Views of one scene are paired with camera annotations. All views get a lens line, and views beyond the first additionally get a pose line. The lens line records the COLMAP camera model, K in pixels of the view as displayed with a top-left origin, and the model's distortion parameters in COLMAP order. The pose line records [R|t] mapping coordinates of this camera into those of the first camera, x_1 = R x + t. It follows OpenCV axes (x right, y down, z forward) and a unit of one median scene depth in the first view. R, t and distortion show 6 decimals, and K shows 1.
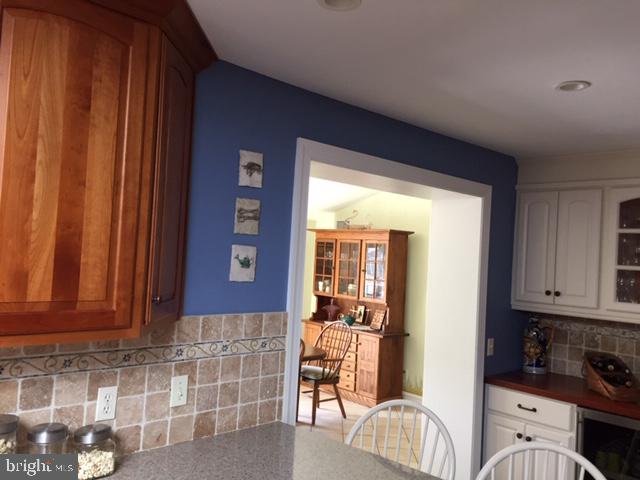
lens RADIAL K [[549.2, 0, 318.4], [0, 549.2, 240.8], [0, 0, 1]] dist [0.066118, -0.058712]
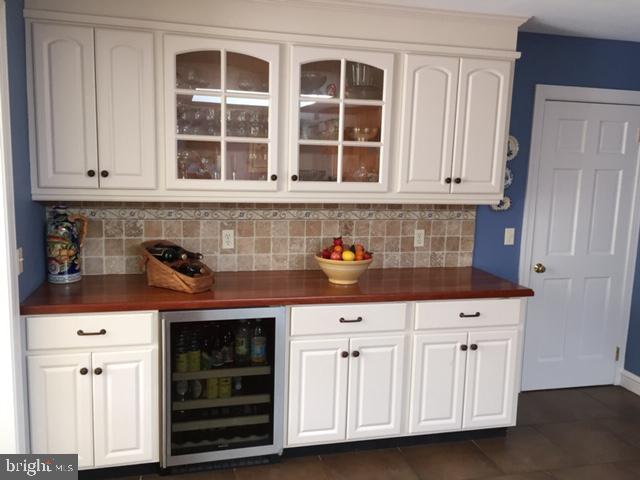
lens RADIAL K [[549.2, 0, 321.6], [0, 549.2, 235.9], [0, 0, 1]] dist [0.066118, -0.058712]
pose [[0.495684, -0.162088, 0.853244, -0.073680], [-0.024424, 0.979440, 0.200250, 0.020734], [-0.868160, -0.120100, 0.481534, 0.372947]]
